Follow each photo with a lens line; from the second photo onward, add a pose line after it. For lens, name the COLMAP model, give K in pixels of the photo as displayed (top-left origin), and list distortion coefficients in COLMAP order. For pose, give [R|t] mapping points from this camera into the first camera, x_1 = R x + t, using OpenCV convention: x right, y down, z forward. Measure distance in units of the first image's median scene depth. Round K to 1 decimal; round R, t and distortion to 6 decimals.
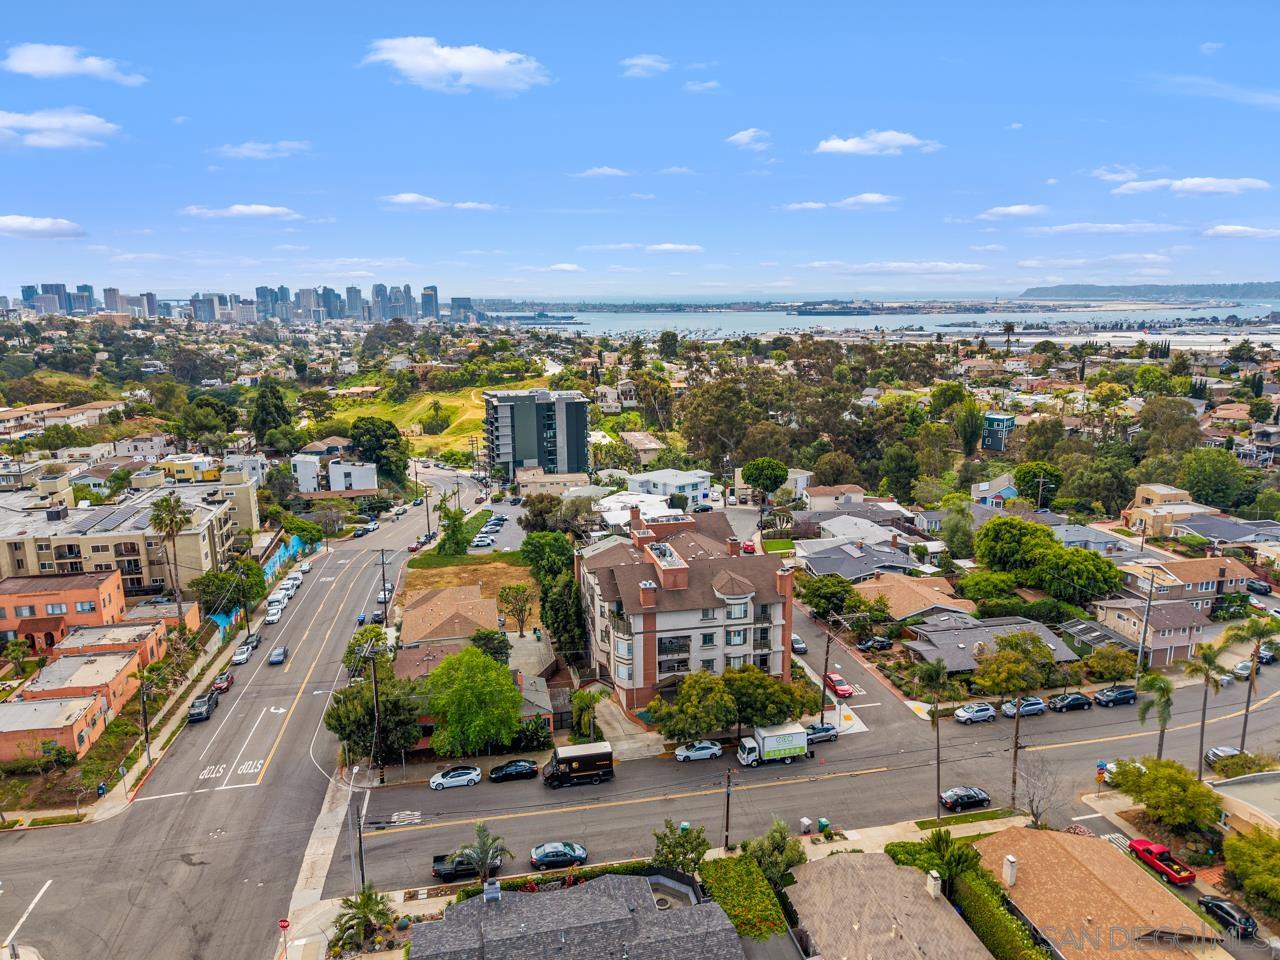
lens RADIAL K [[852.6, 0, 639.5], [0, 852.6, 450.2], [0, 0, 1]] dist [0.028334, -0.027065]
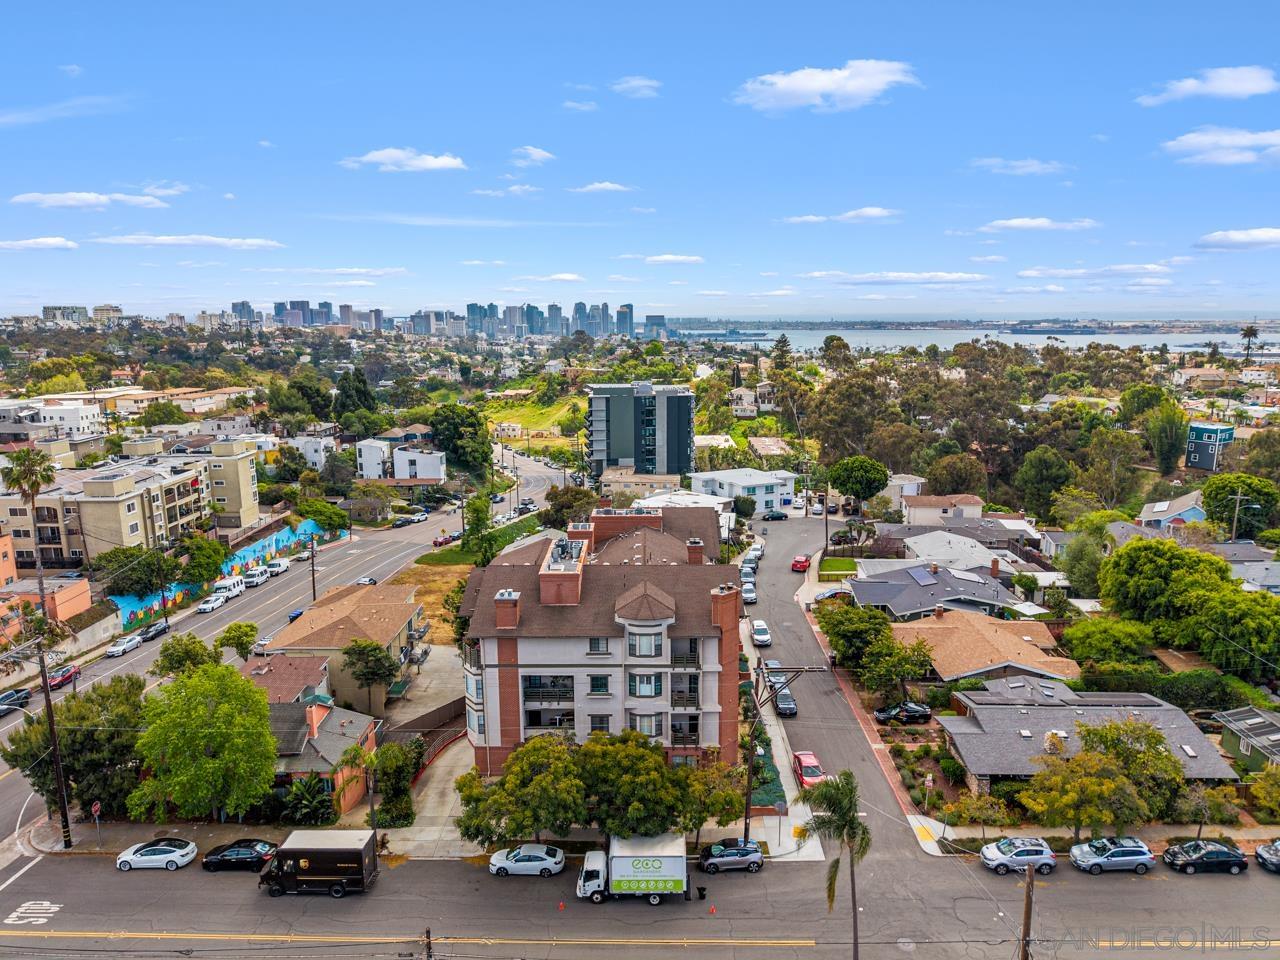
lens RADIAL K [[852.6, 0, 641.3], [0, 852.6, 465.8], [0, 0, 1]] dist [0.028334, -0.027065]
pose [[0.974742, 0.041650, -0.219416, 0.196984], [-0.042484, 0.999097, 0.000921, 0.039542], [0.219256, 0.008424, 0.975631, 0.282009]]
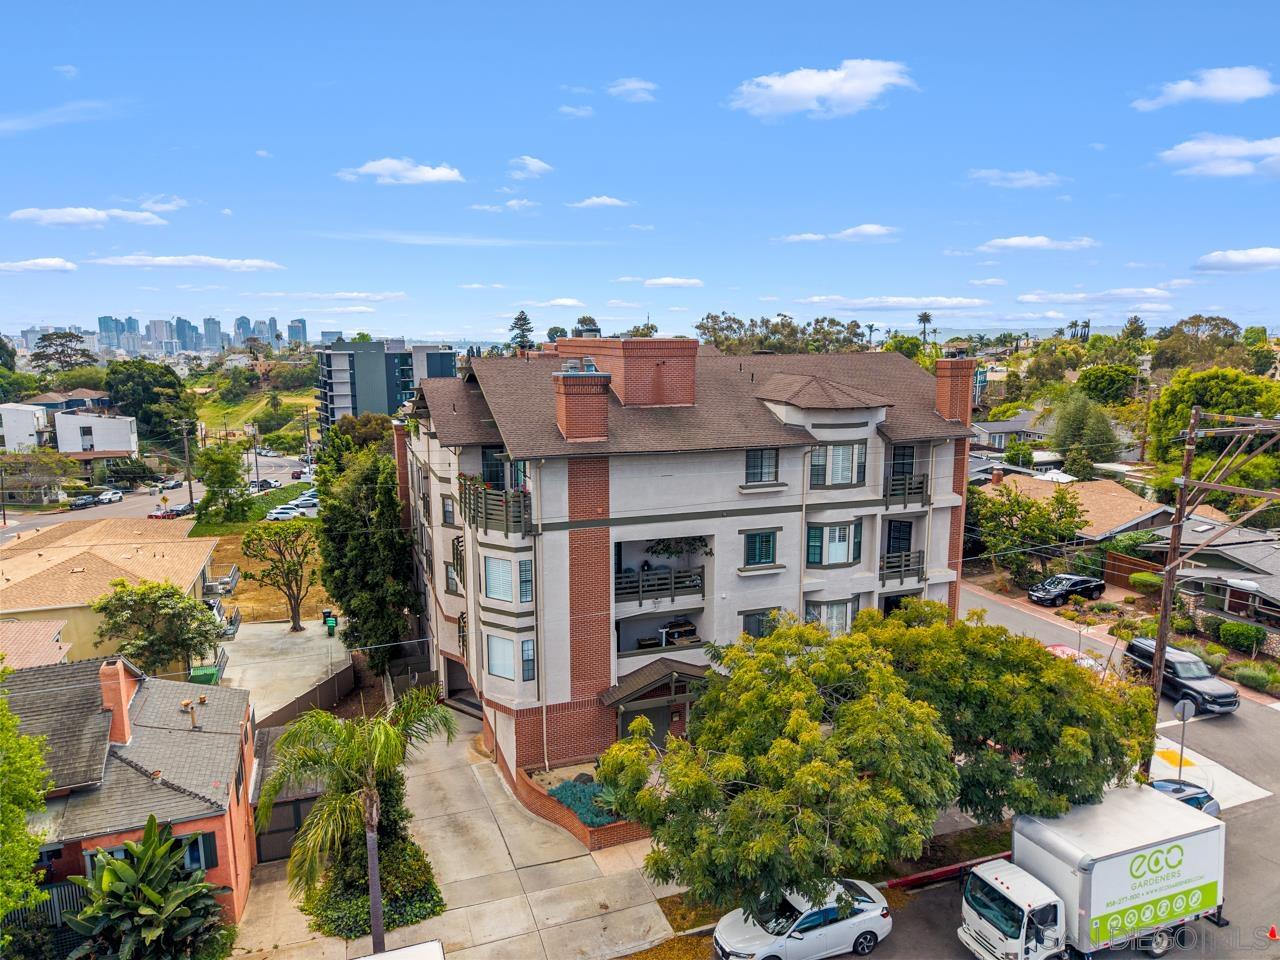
lens RADIAL K [[852.6, 0, 639.6], [0, 852.6, 467.0], [0, 0, 1]] dist [0.028334, -0.027065]
pose [[0.990753, -0.014393, 0.134911, -0.009195], [0.018112, 0.999488, -0.026383, 0.155309], [-0.134462, 0.028583, 0.990506, 0.528645]]
